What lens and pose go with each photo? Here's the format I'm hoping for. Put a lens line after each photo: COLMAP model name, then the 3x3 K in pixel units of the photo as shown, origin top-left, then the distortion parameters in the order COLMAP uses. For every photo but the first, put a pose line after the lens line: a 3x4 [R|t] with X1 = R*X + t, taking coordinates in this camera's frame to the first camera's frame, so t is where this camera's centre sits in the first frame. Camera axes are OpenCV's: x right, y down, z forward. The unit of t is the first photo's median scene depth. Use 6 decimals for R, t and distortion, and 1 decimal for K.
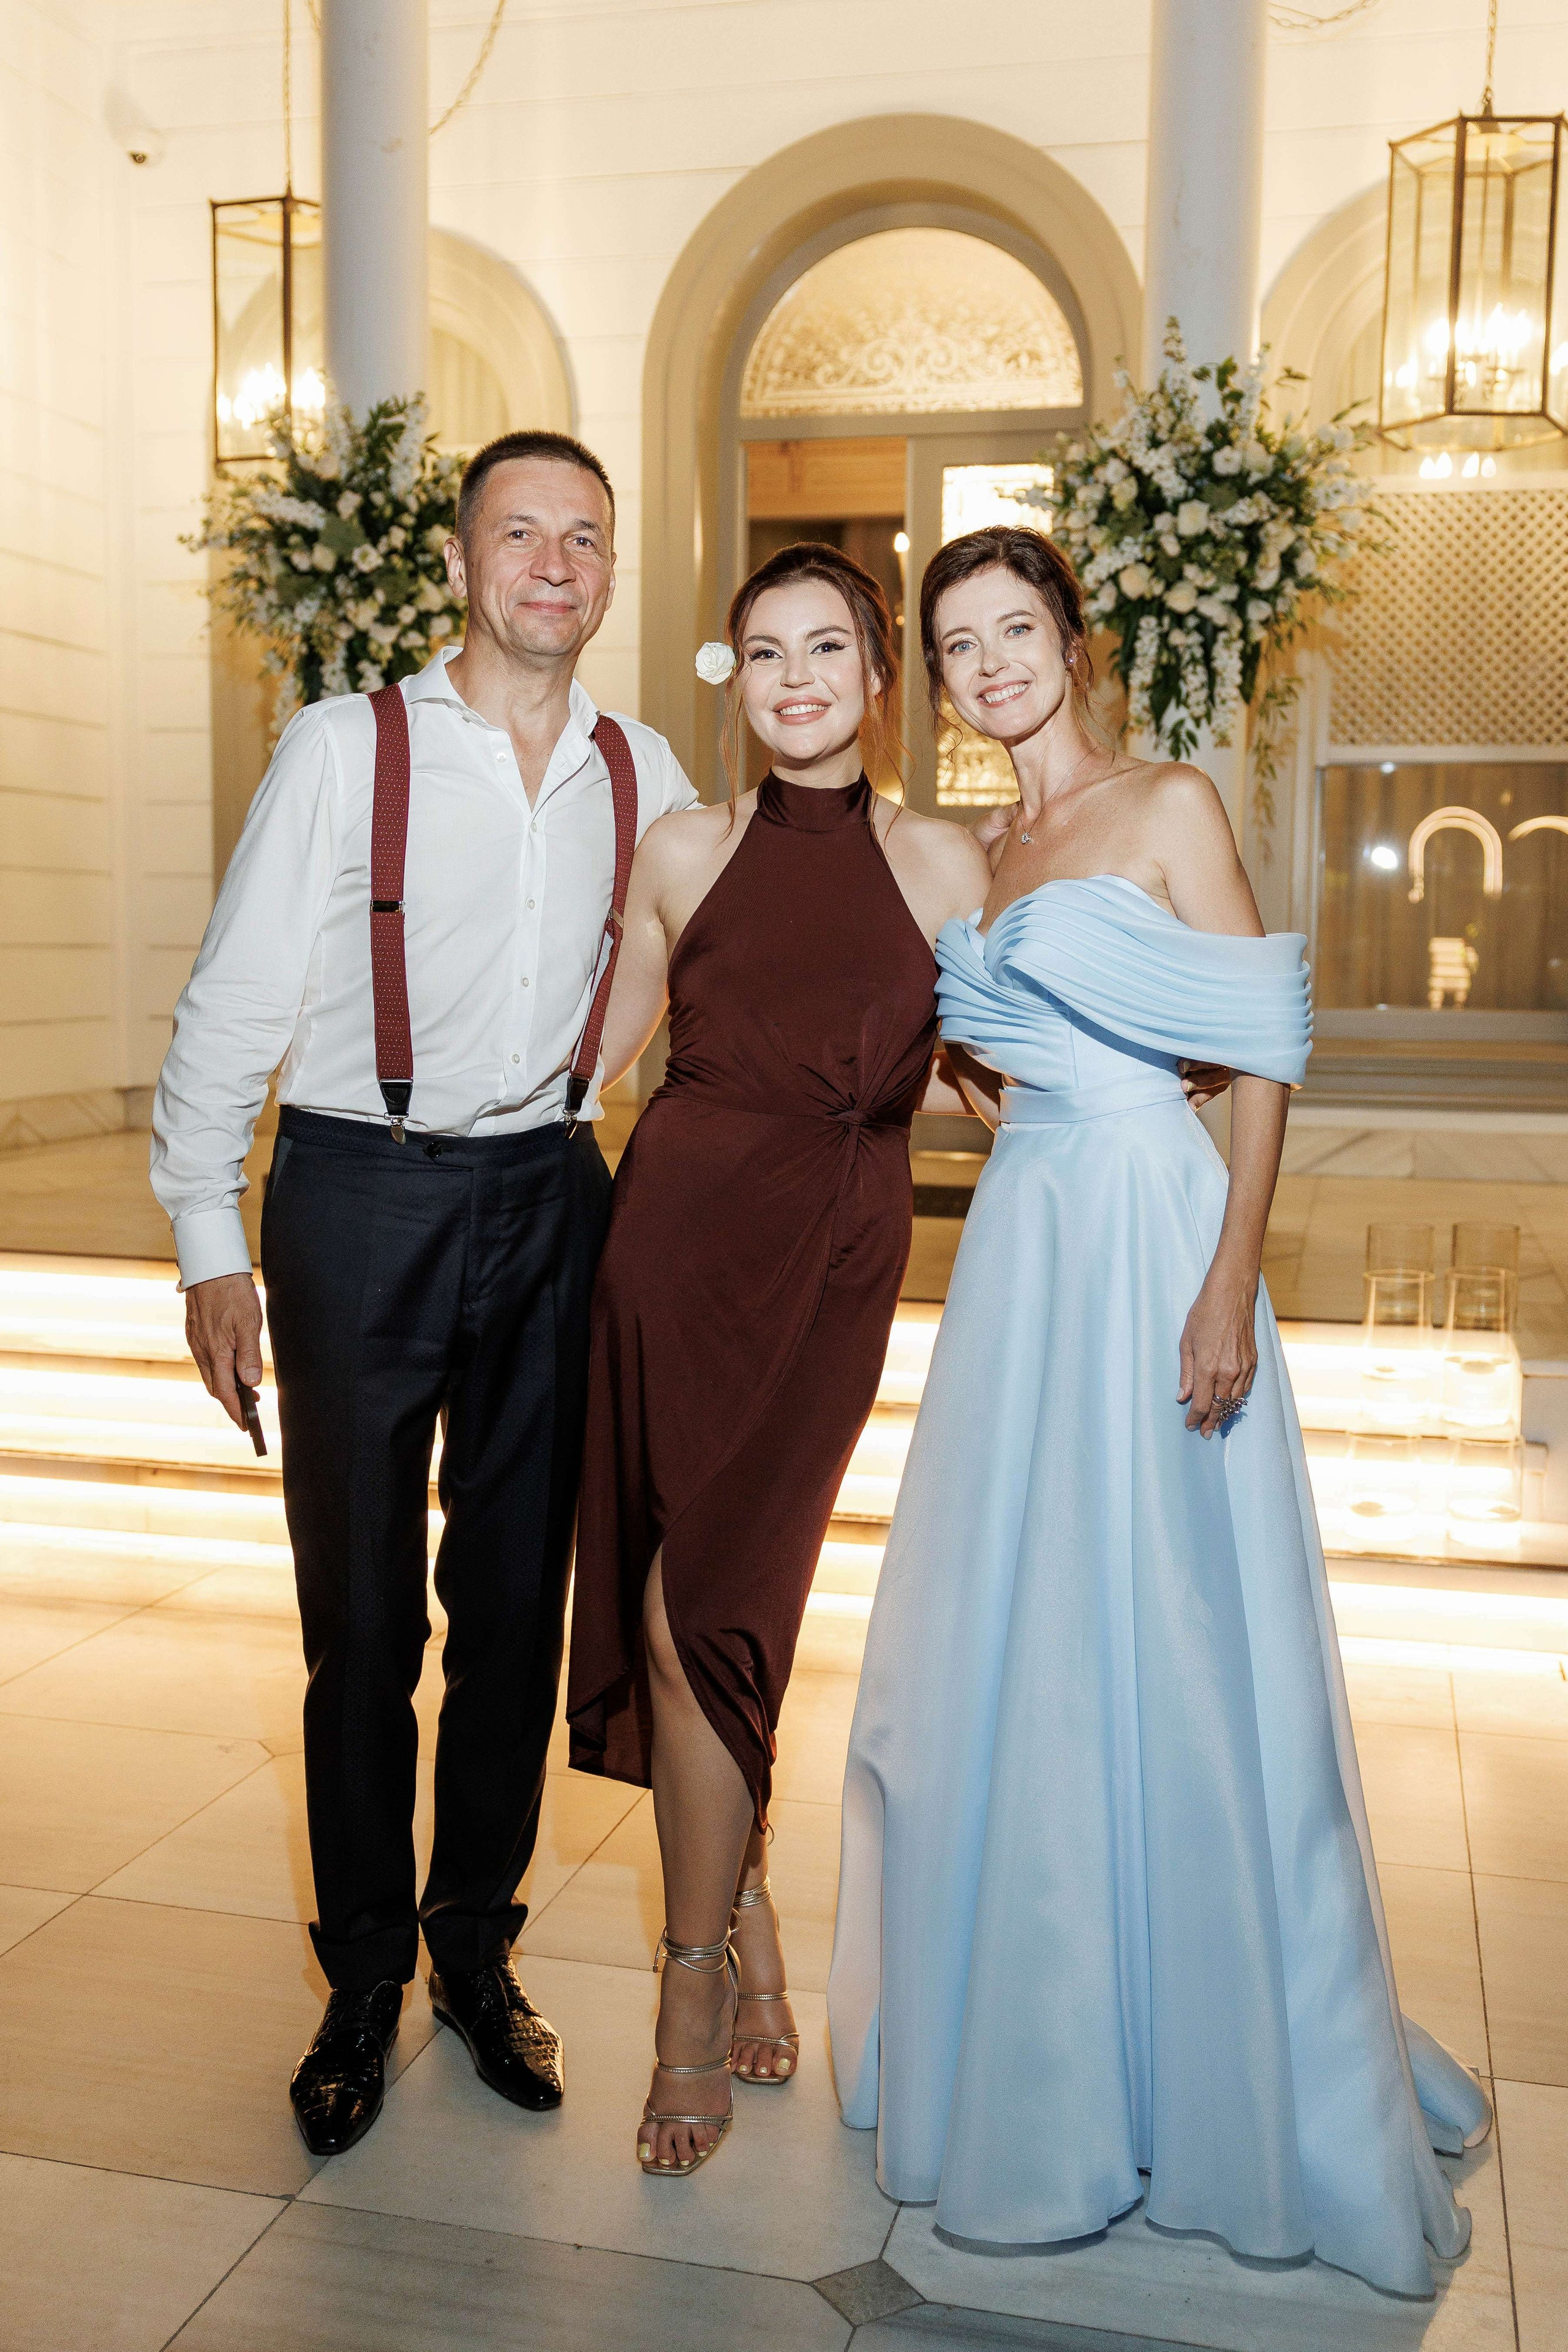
lens RADIAL K [[2536.3, 0, 774.9], [0, 2536.3, 1222.4], [0, 0, 1]] dist [-0.017867, 0.049012]
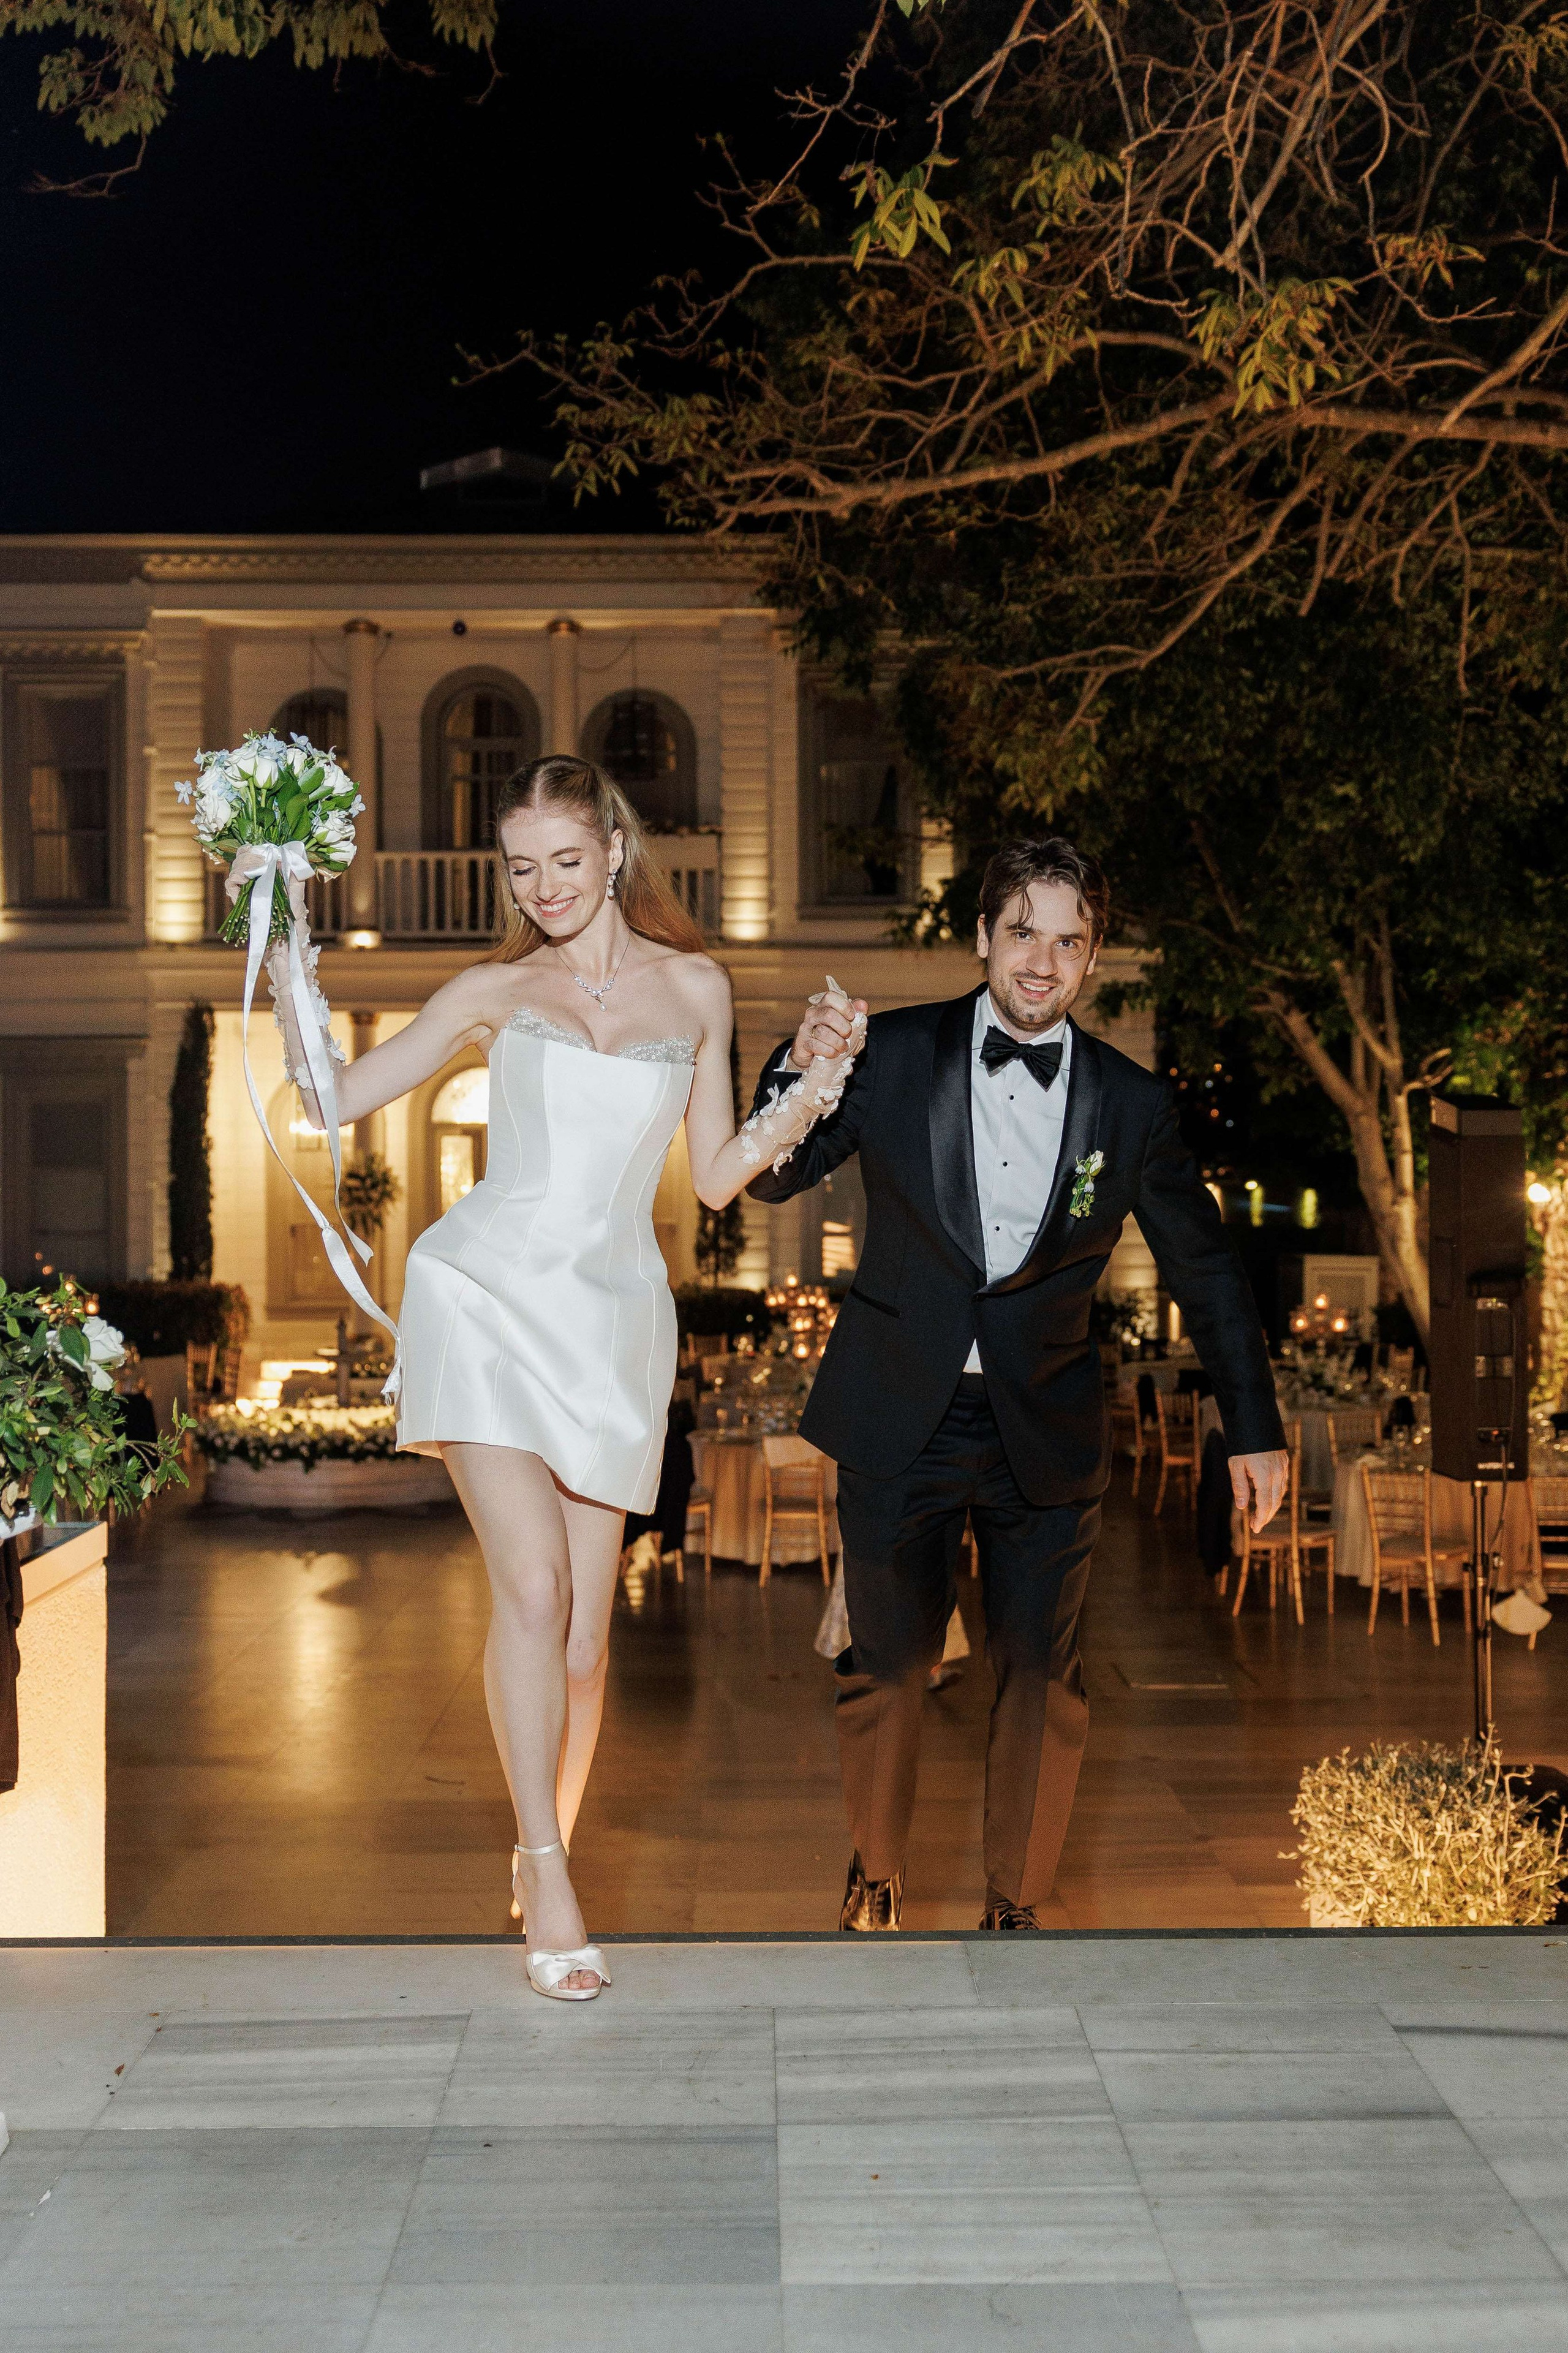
lens RADIAL K [[2582.3, 0, 784.0], [0, 2582.3, 1176.5], [0, 0, 1]] dist [0.003438, 0.023430]
pose [[0.967519, -0.019314, 0.252058, -0.620265], [0.050554, 0.991719, -0.118062, 0.263863], [-0.247691, 0.126970, 0.960483, -3.500904]]
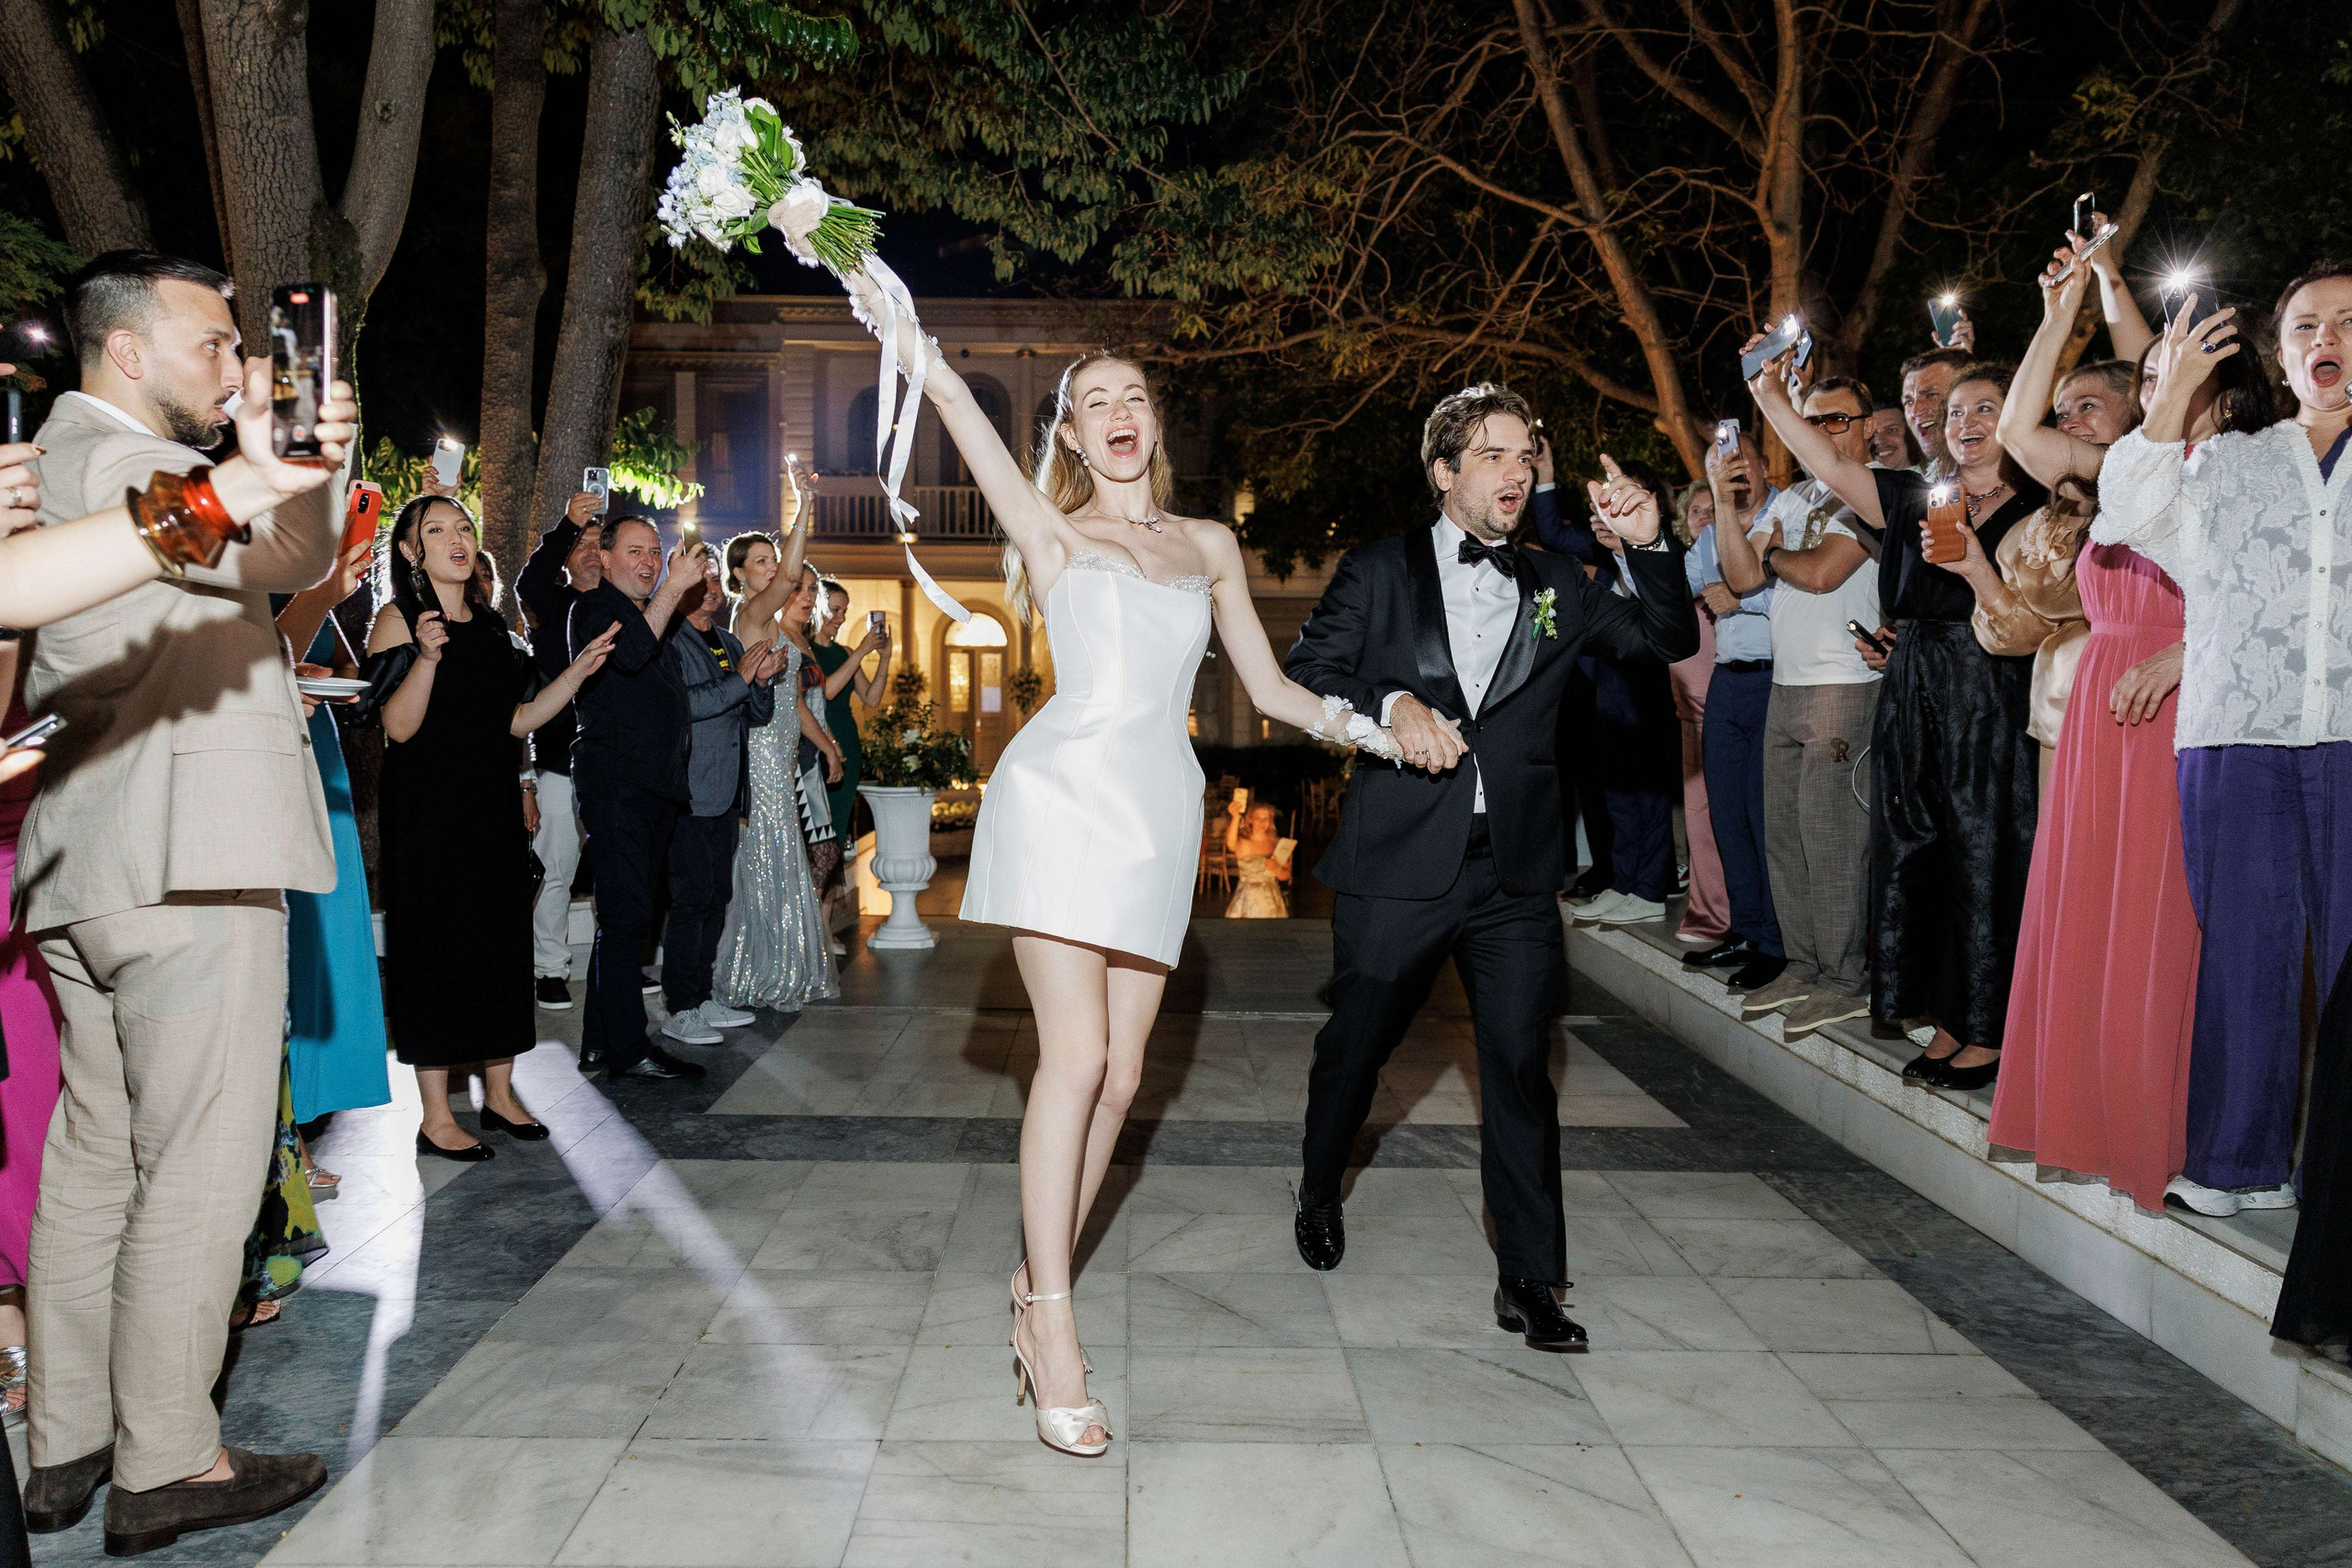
lens RADIAL K [[1896.8, 0, 1175.1], [0, 1896.8, 768.7], [0, 0, 1]] dist [0.012012, -0.004221]
pose [[0.965645, -0.019122, 0.259162, -0.903149], [0.037473, 0.997112, -0.066055, 0.377189], [-0.257150, 0.073497, 0.963572, -4.679907]]
